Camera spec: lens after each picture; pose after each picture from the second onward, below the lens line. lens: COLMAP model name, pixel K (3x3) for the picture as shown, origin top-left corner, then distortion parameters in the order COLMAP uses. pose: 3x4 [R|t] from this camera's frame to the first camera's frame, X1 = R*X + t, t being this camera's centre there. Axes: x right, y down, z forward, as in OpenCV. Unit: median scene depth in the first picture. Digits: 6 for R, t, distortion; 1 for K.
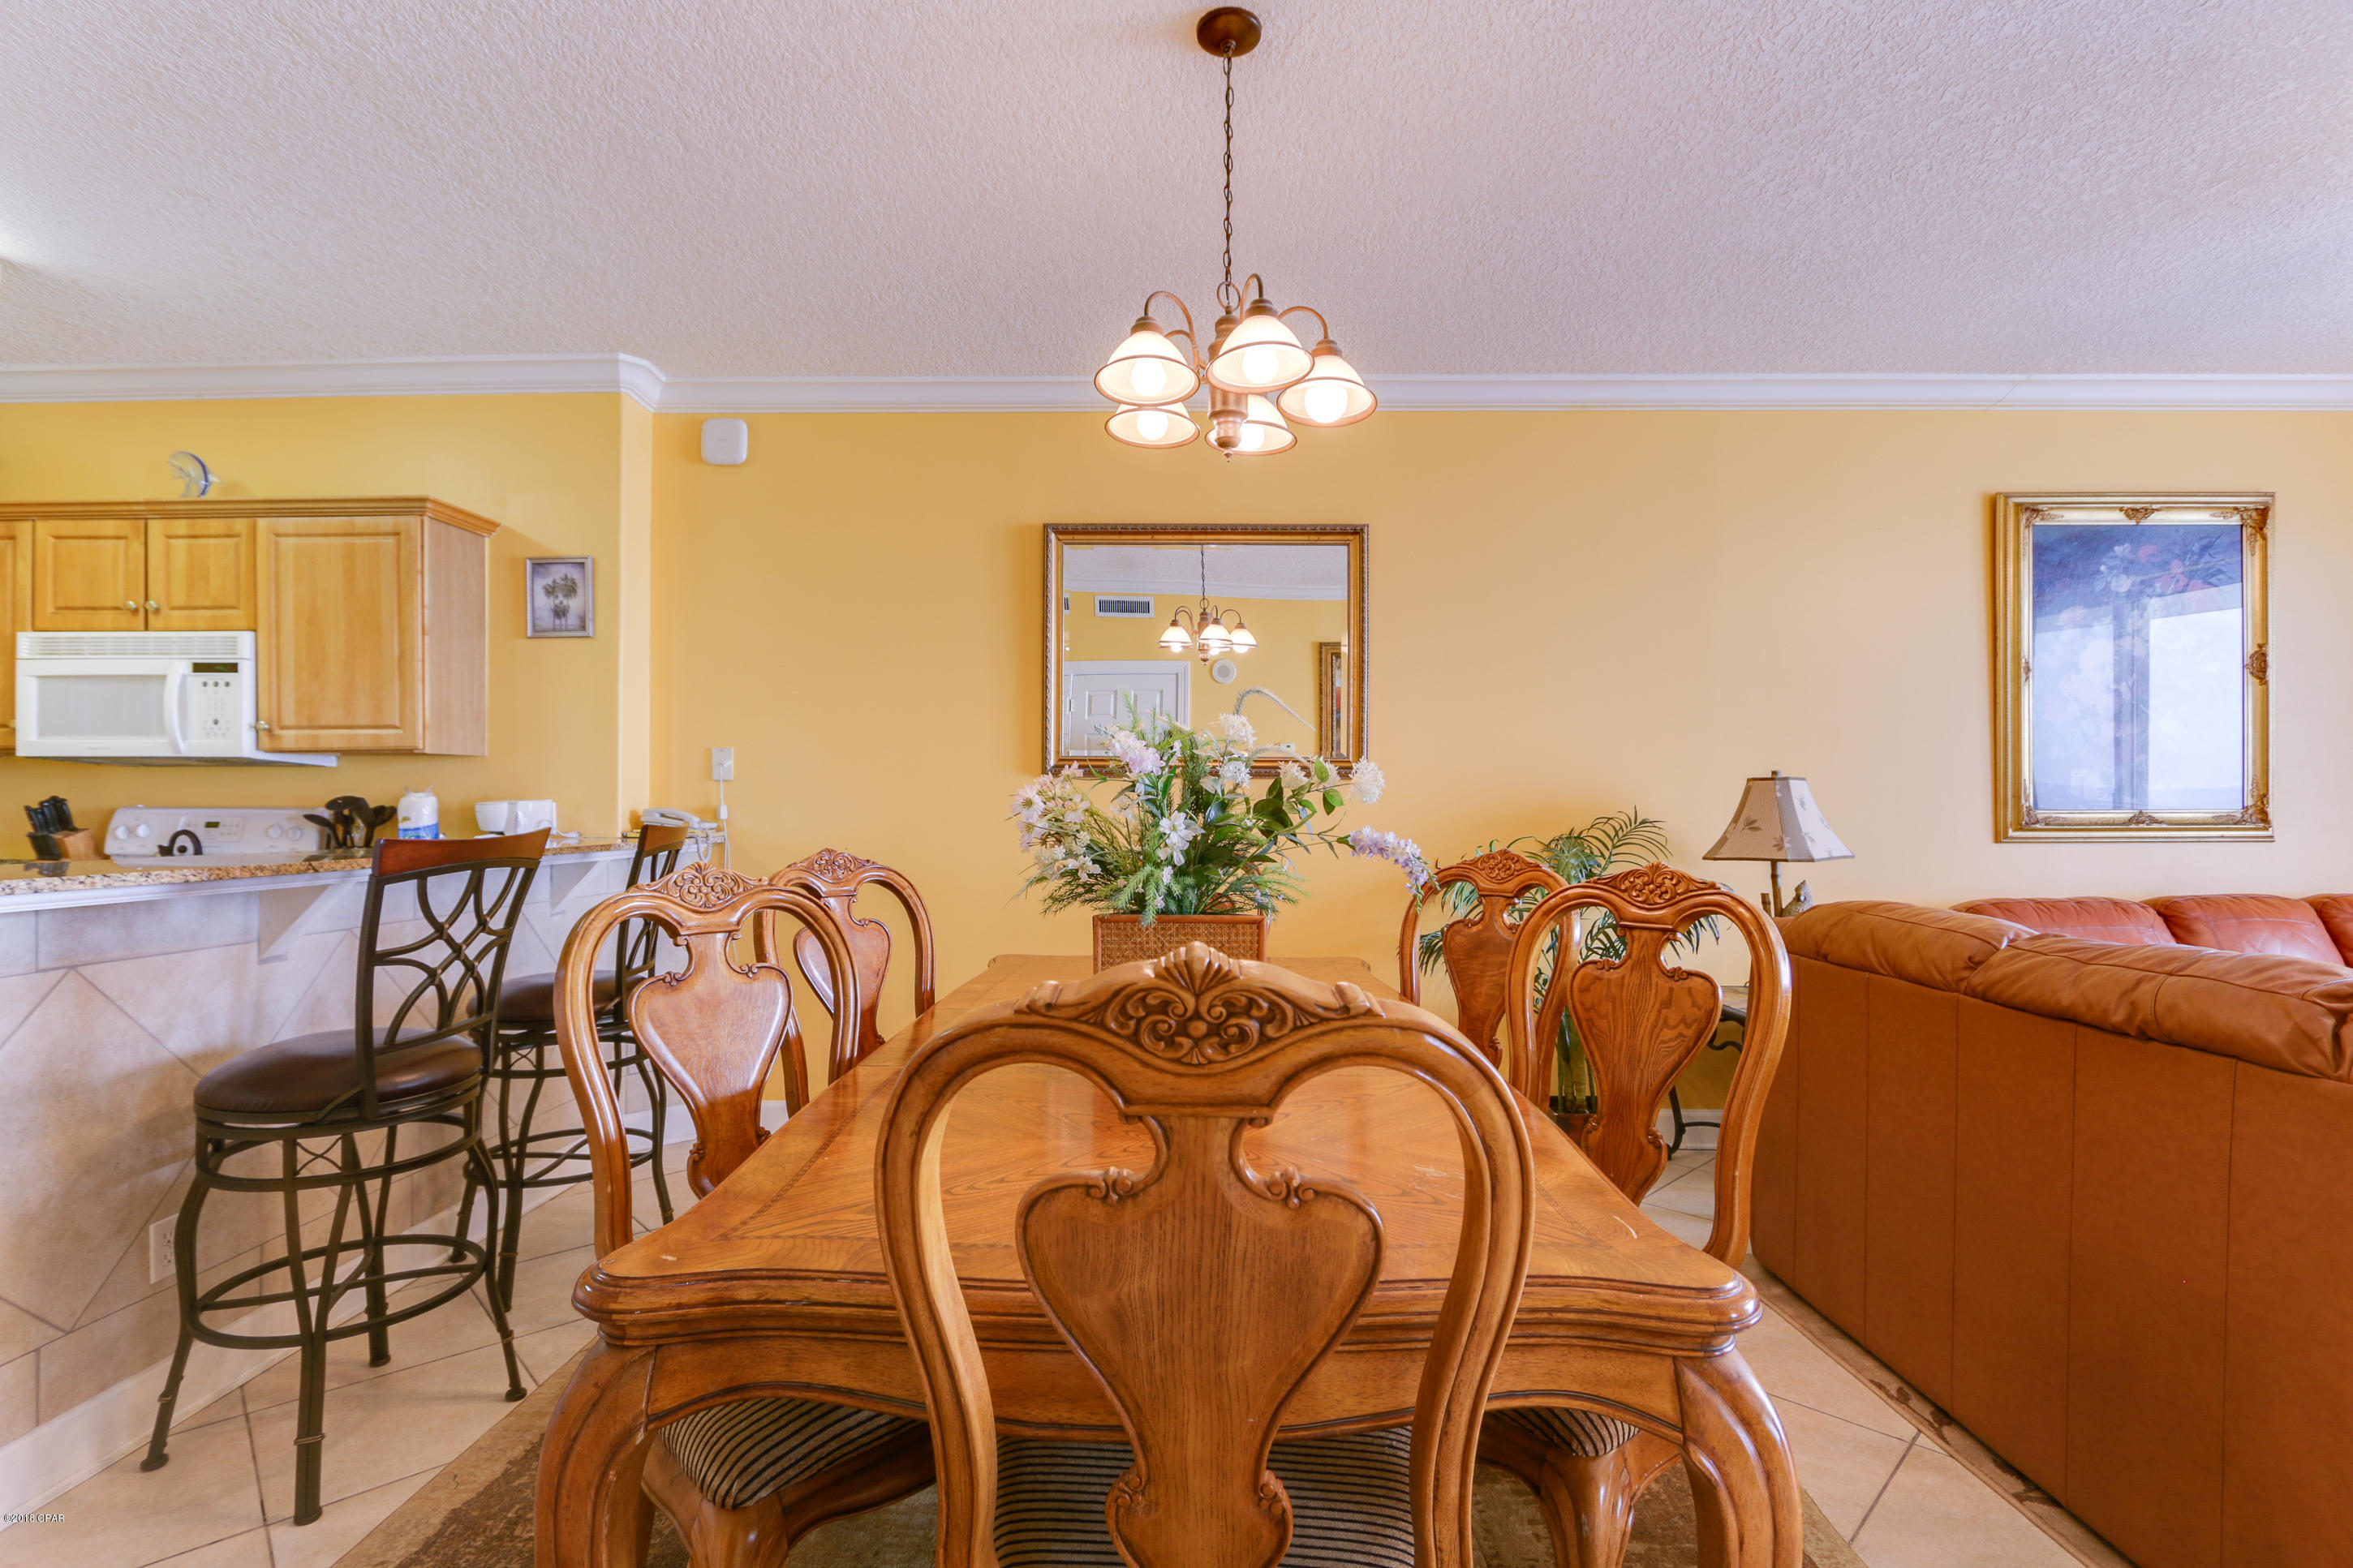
lens RADIAL K [[1095.1, 0, 1152.4], [0, 1095.1, 799.3], [0, 0, 1]] dist [-0.017980, 0.002322]
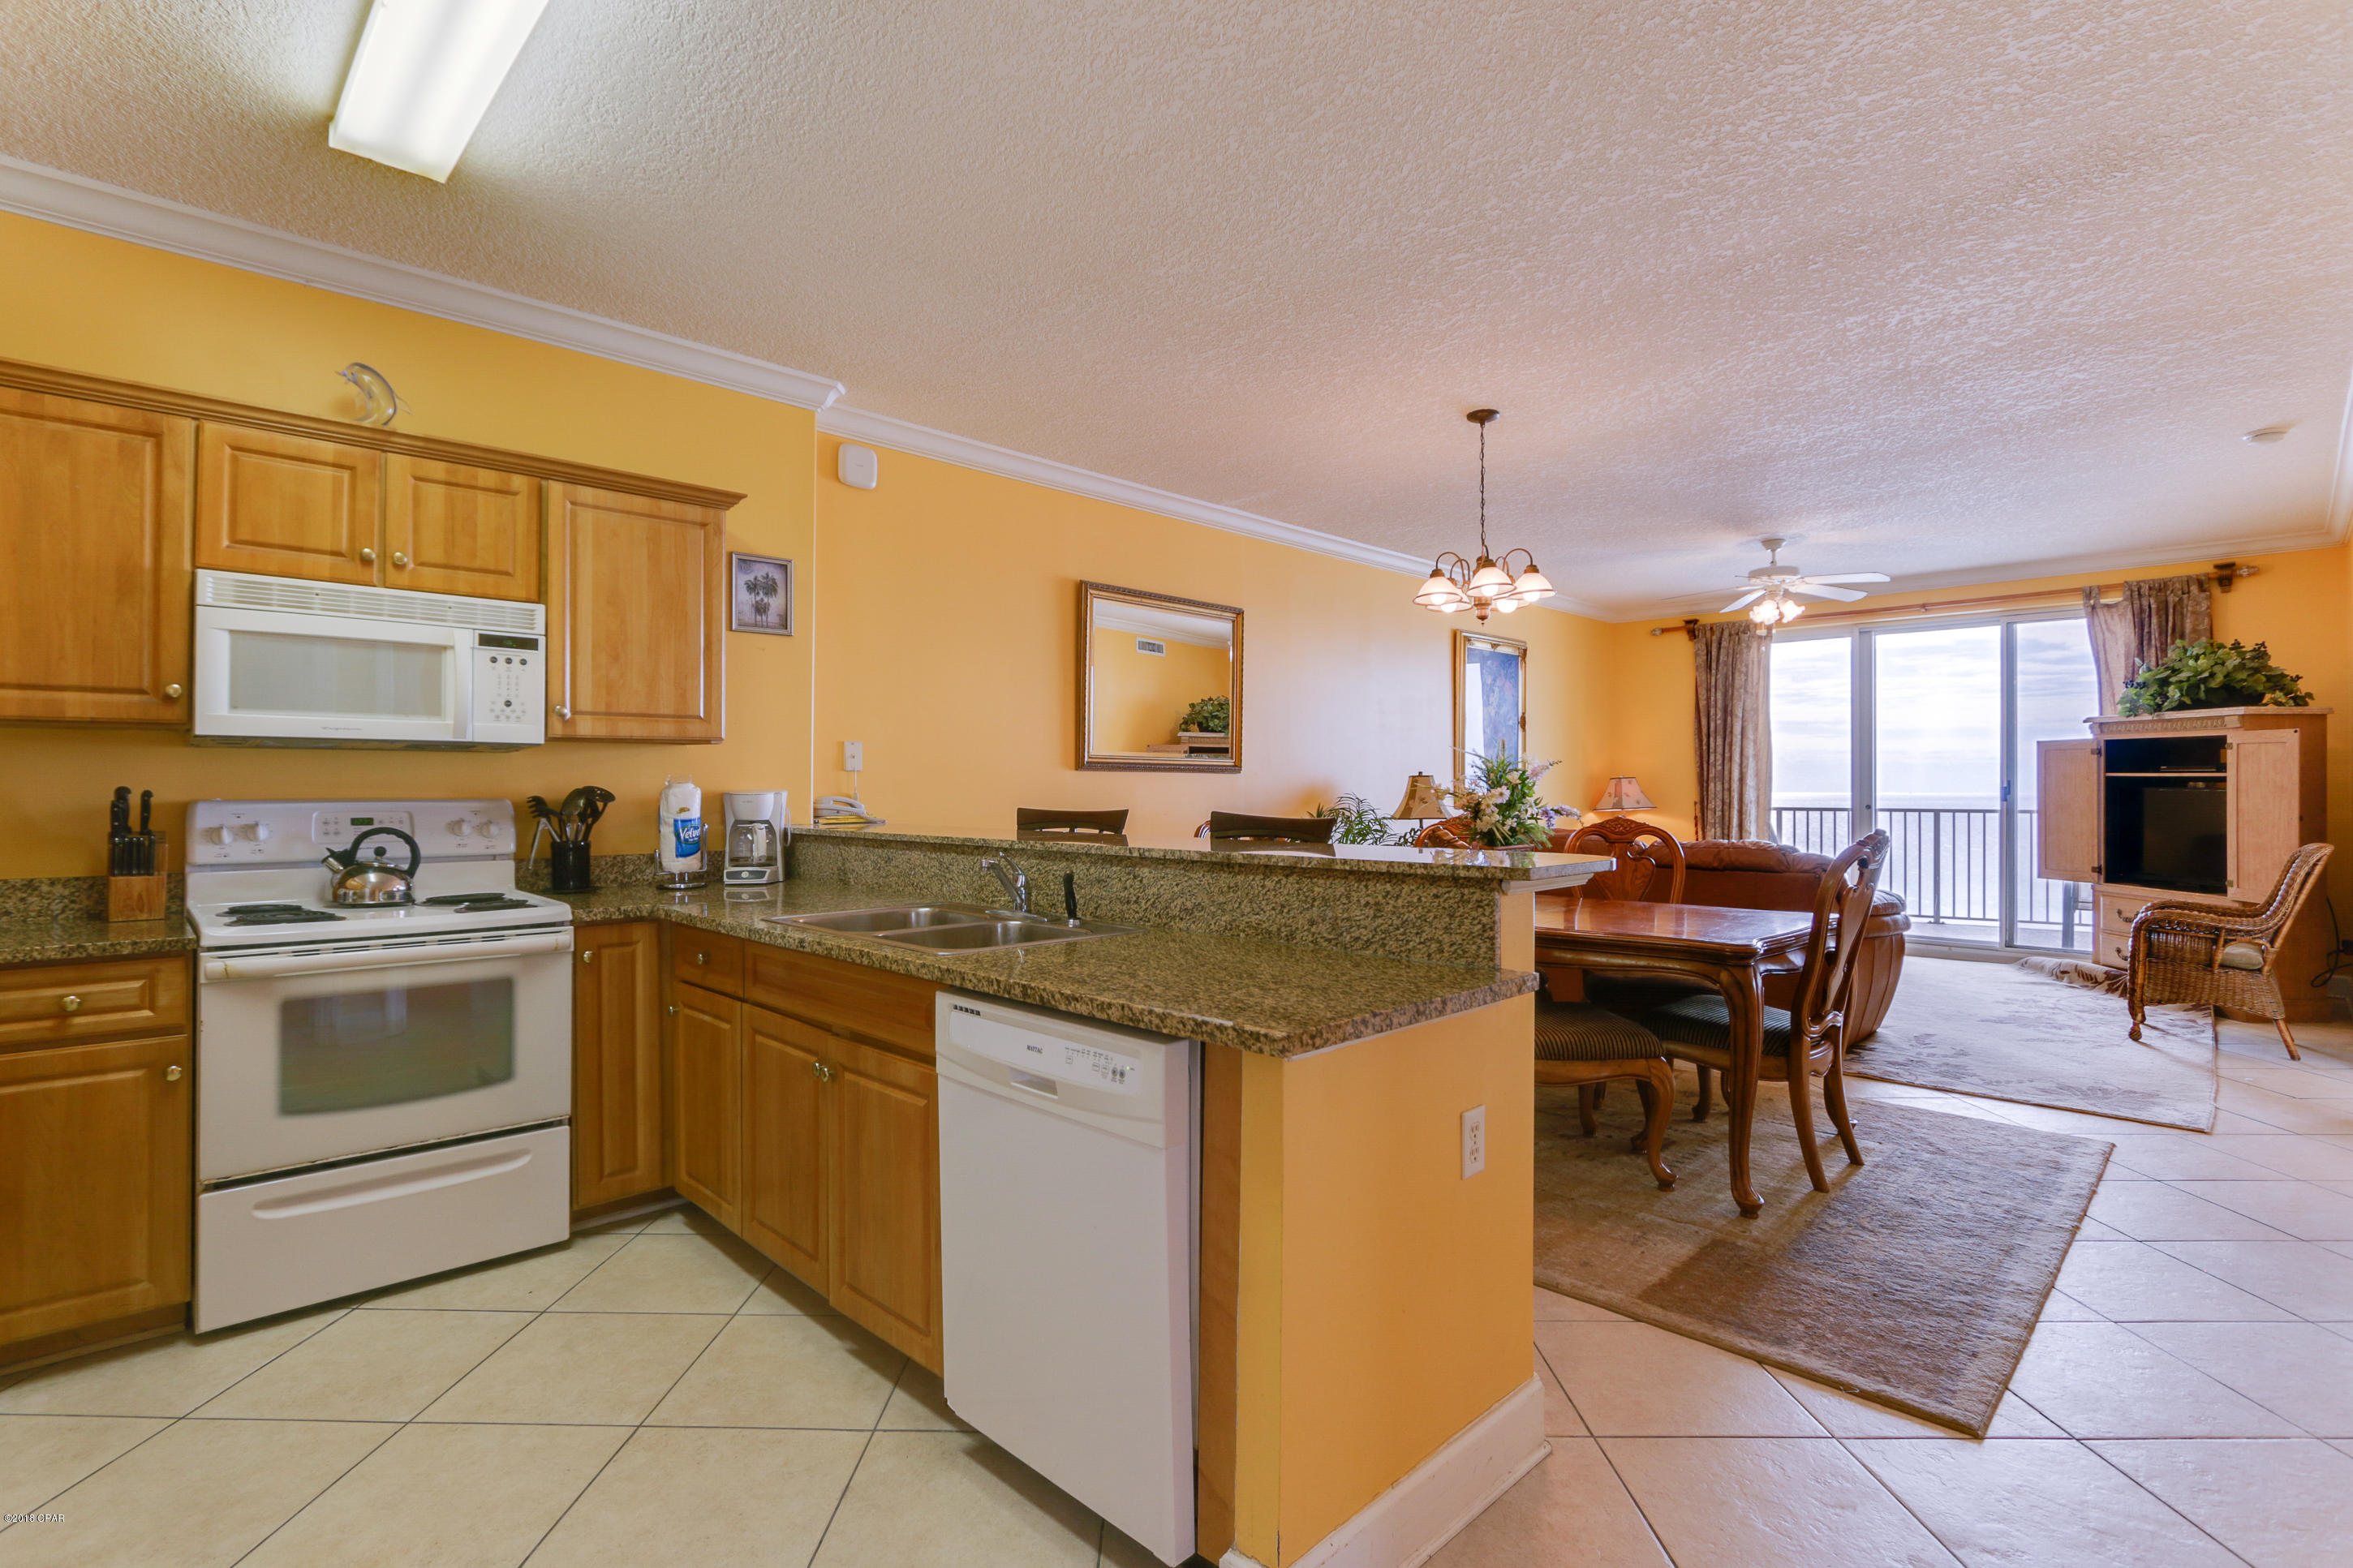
lens RADIAL K [[1095.1, 0, 1160.1], [0, 1095.1, 769.4], [0, 0, 1]] dist [-0.017980, 0.002322]
pose [[0.702671, 0.009033, 0.711458, -1.091069], [-0.003844, 0.999953, -0.008900, -0.011464], [-0.711505, 0.003519, 0.702672, -0.004191]]
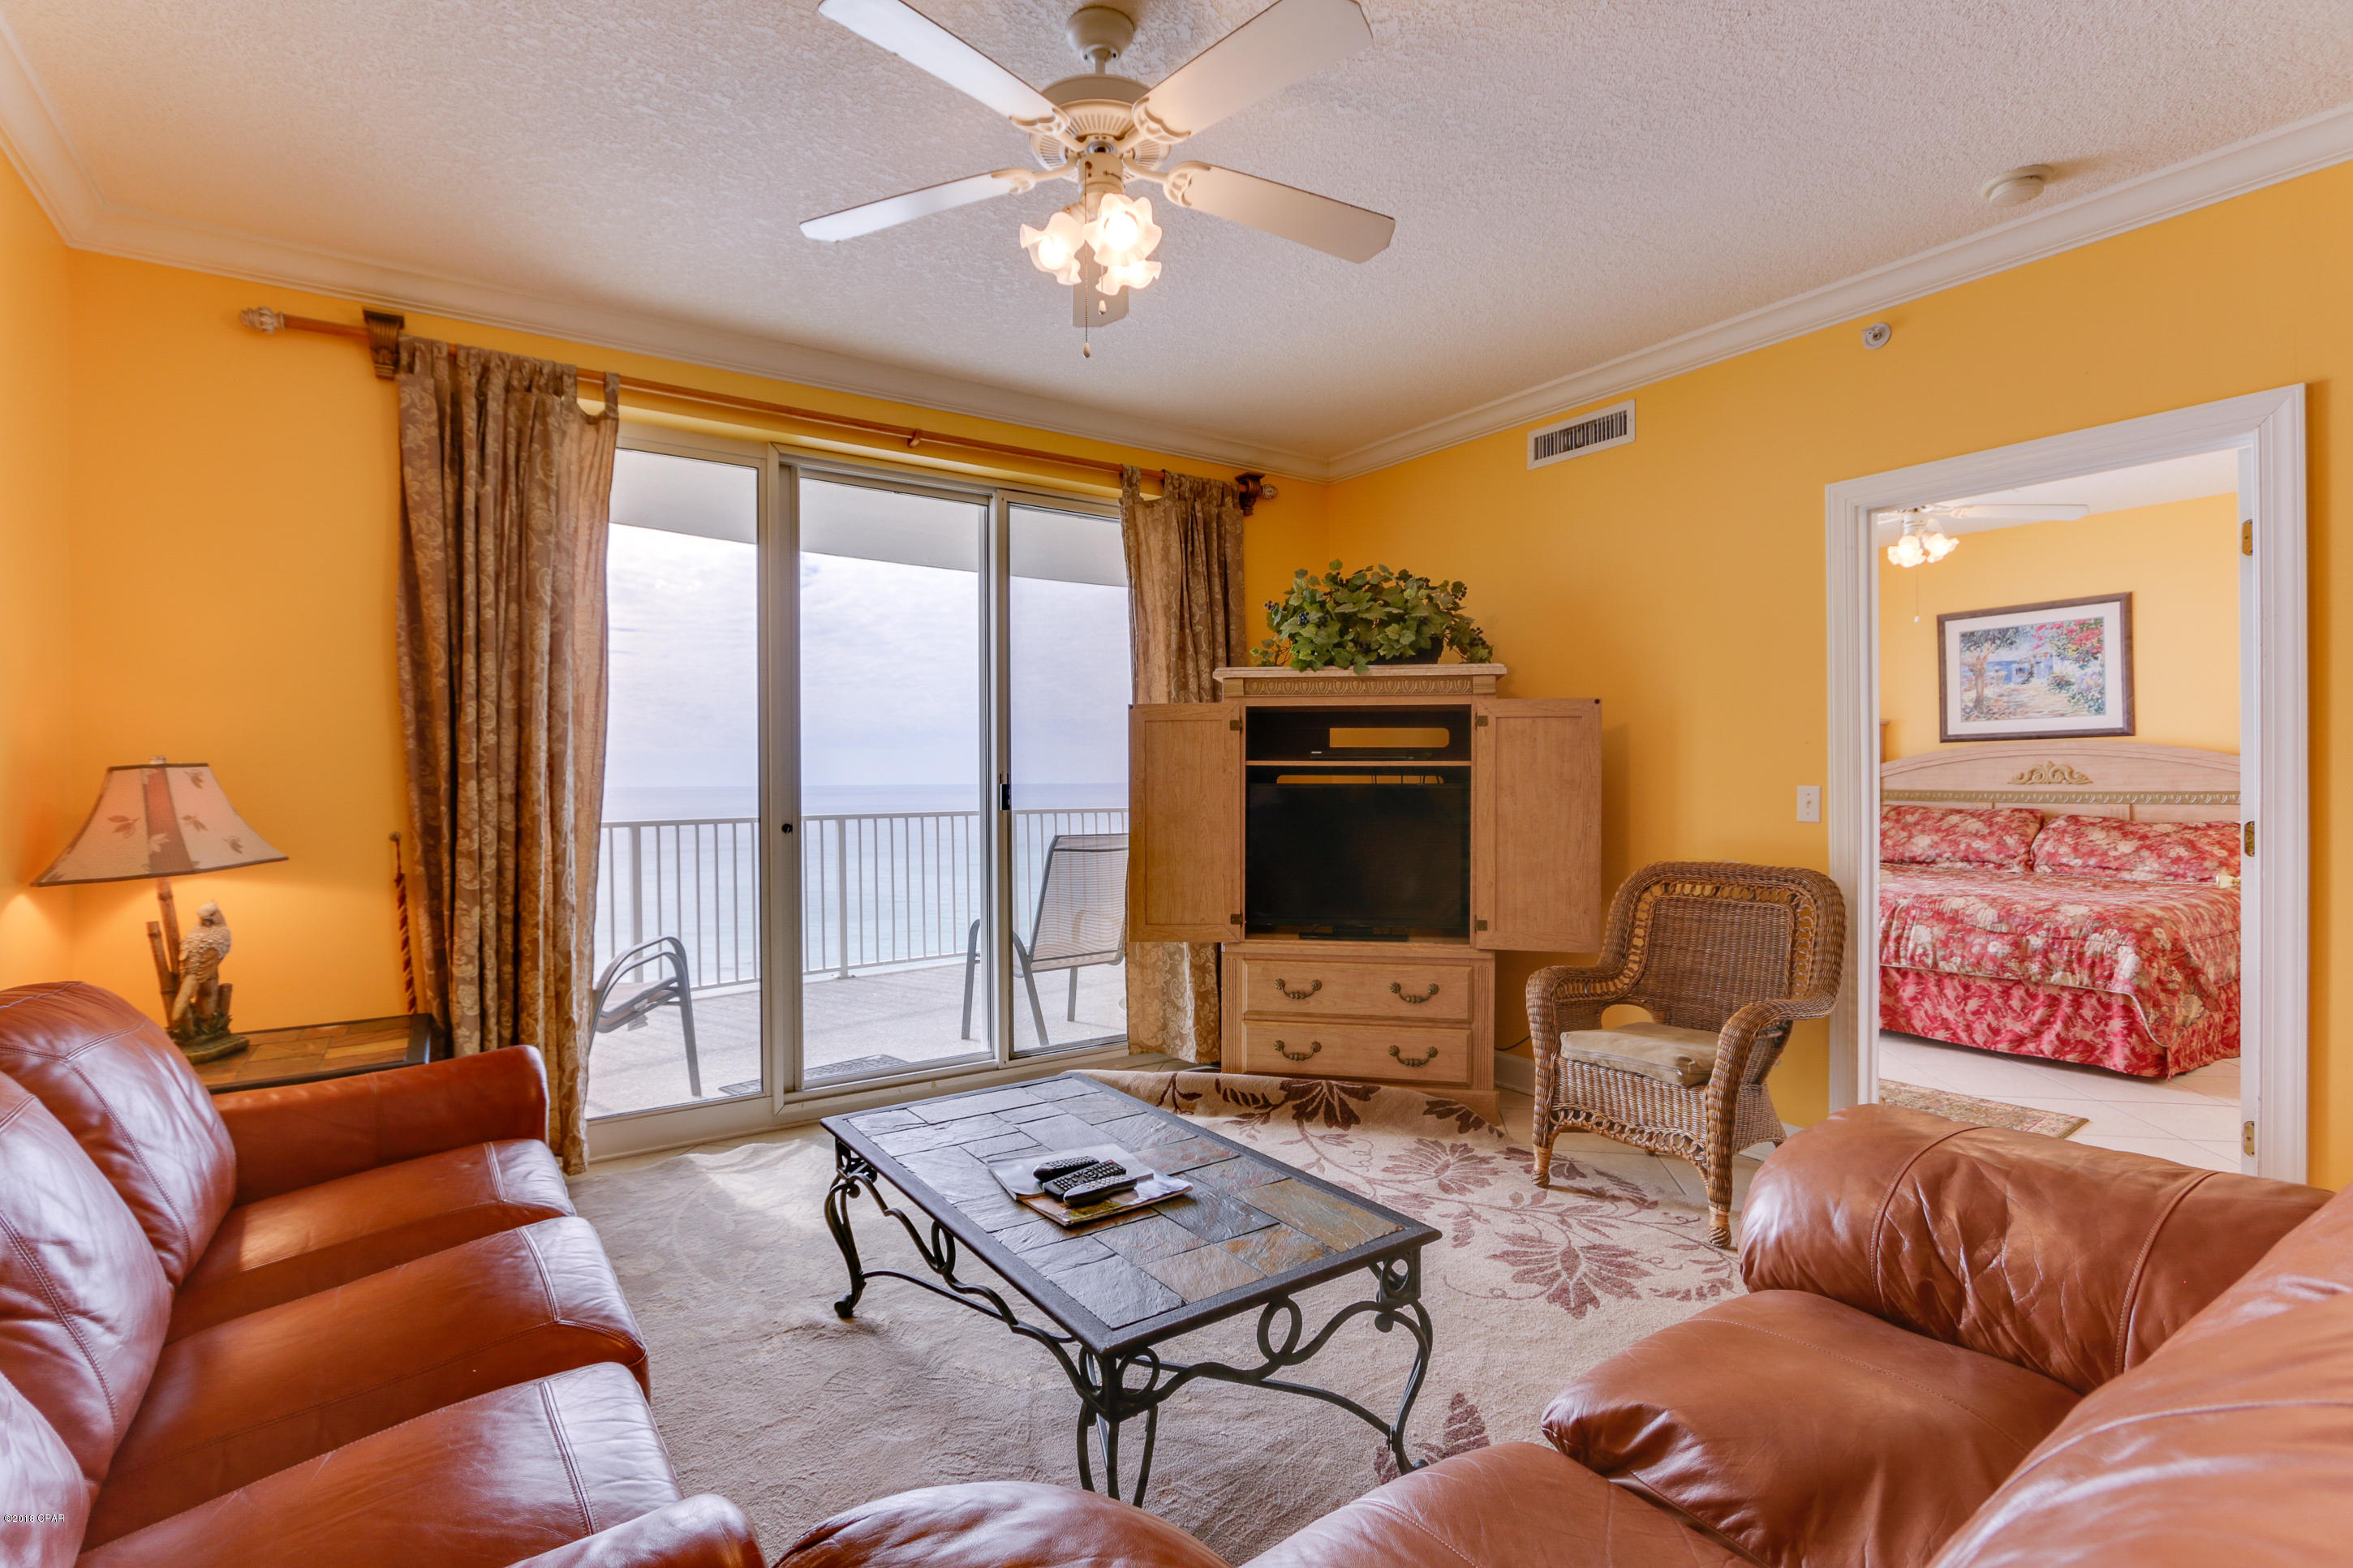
lens RADIAL K [[1095.1, 0, 1158.4], [0, 1095.1, 782.2], [0, 0, 1]] dist [-0.017980, 0.002322]
pose [[-0.583107, -0.002660, 0.812391, 0.487088], [0.000424, 0.999994, 0.003579, -0.009079], [-0.812395, 0.002431, -0.583102, 0.899947]]
